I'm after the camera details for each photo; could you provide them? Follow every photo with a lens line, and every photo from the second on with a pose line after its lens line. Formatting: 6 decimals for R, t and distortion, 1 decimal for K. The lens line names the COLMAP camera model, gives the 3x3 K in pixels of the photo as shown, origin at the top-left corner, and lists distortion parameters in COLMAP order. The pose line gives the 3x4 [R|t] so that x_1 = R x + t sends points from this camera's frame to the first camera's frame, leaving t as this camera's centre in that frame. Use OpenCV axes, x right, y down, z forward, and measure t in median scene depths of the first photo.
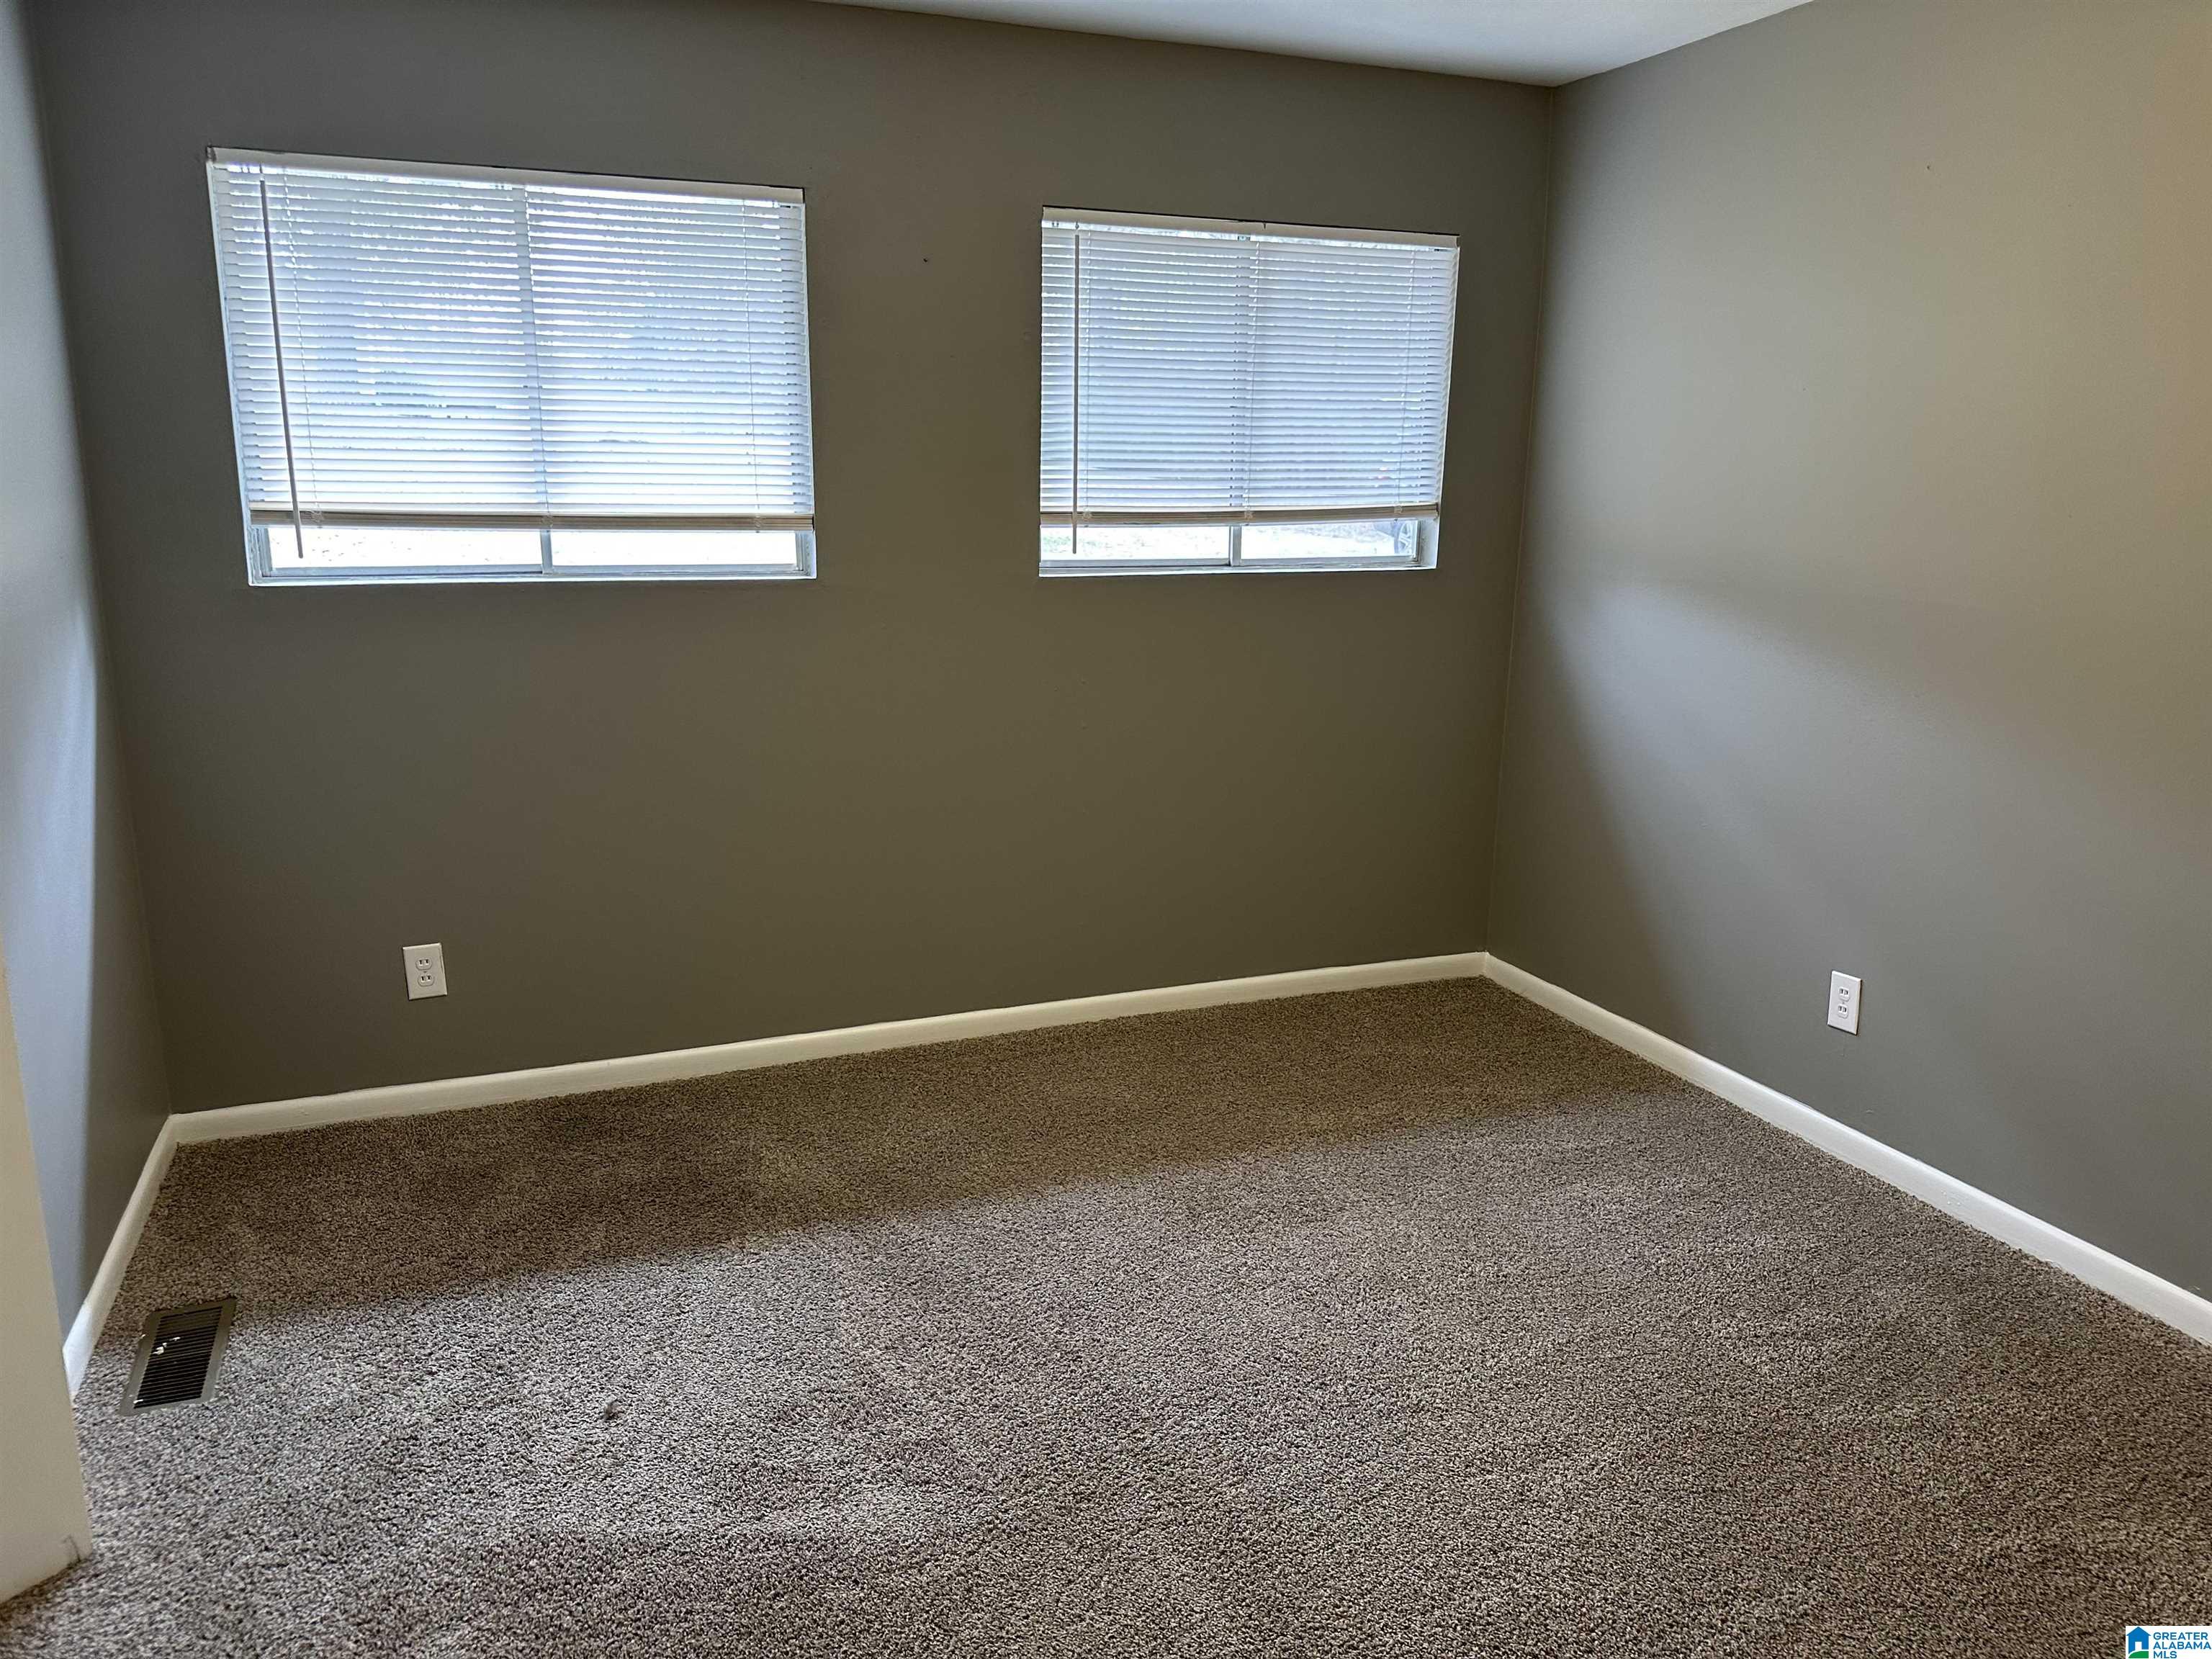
lens RADIAL K [[1627.5, 0, 1110.8], [0, 1627.5, 792.2], [0, 0, 1]] dist [0.344609, -0.508708]
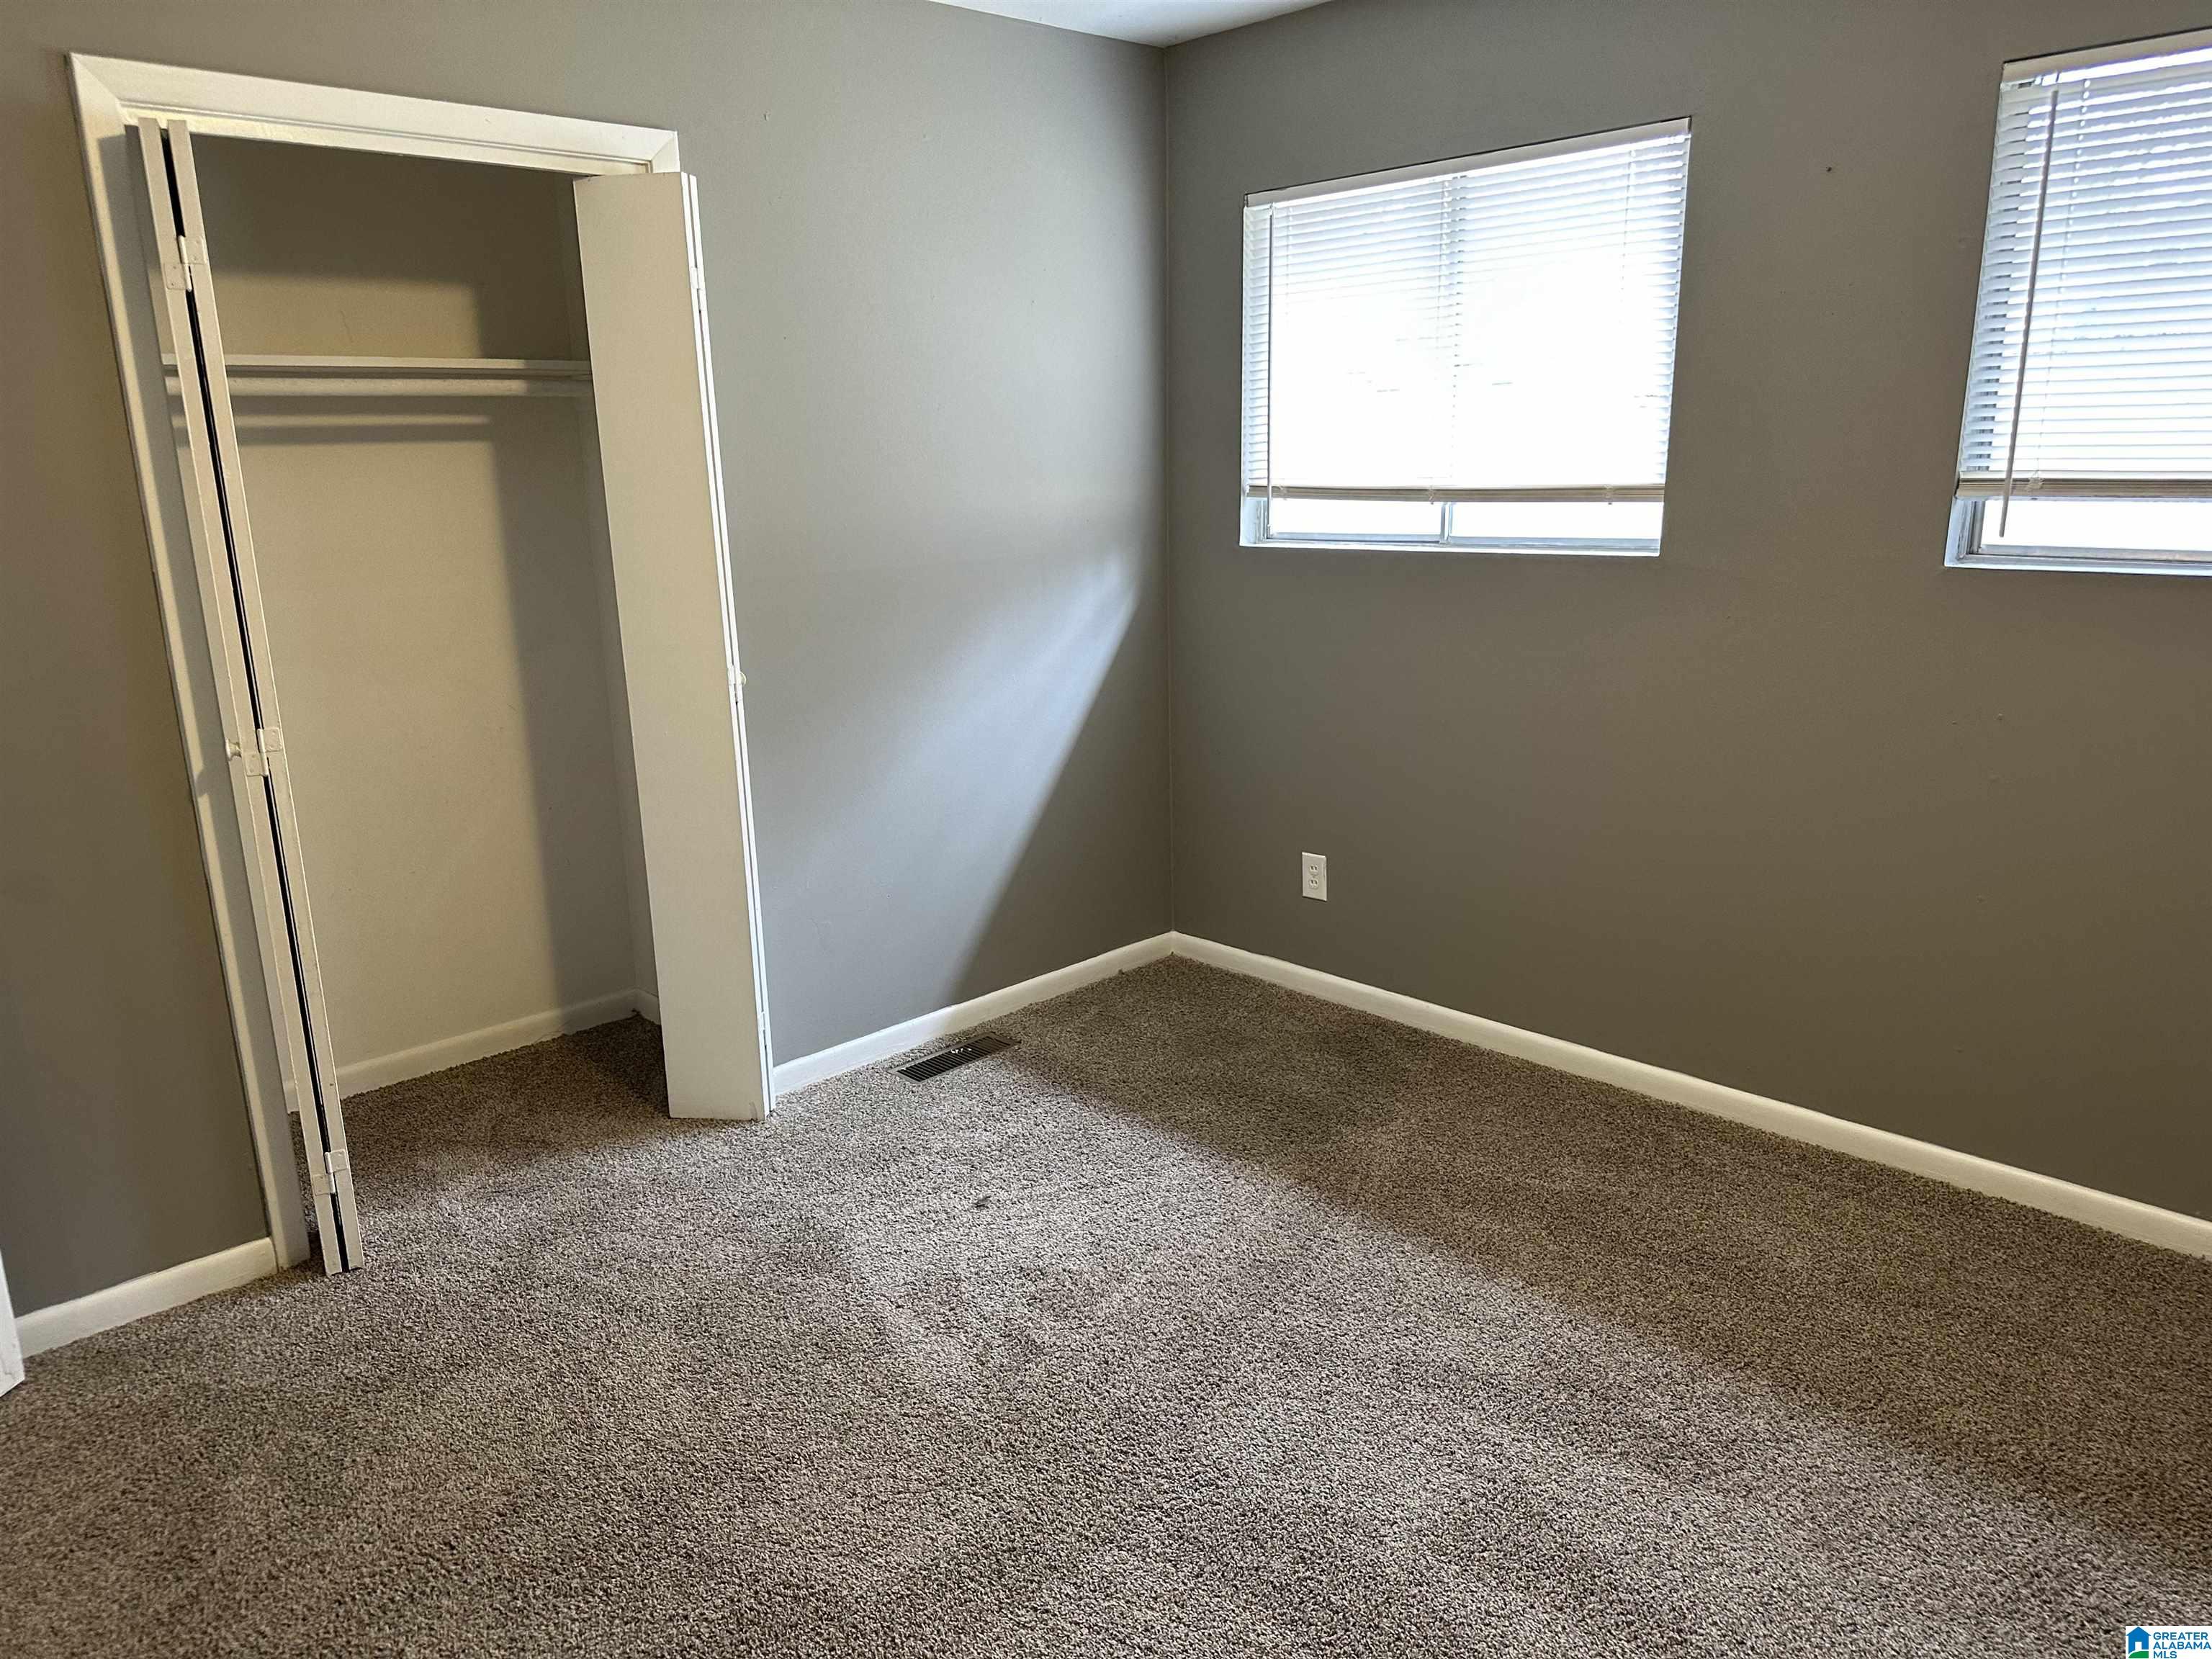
lens RADIAL K [[1602.2, 0, 1103.0], [0, 1602.2, 820.7], [0, 0, 1]] dist [0.102130, -0.100612]
pose [[0.380977, 0.200738, -0.902530, 0.552297], [-0.159182, 0.975812, 0.149843, -0.078416], [0.910778, 0.086580, 0.403716, 0.414981]]
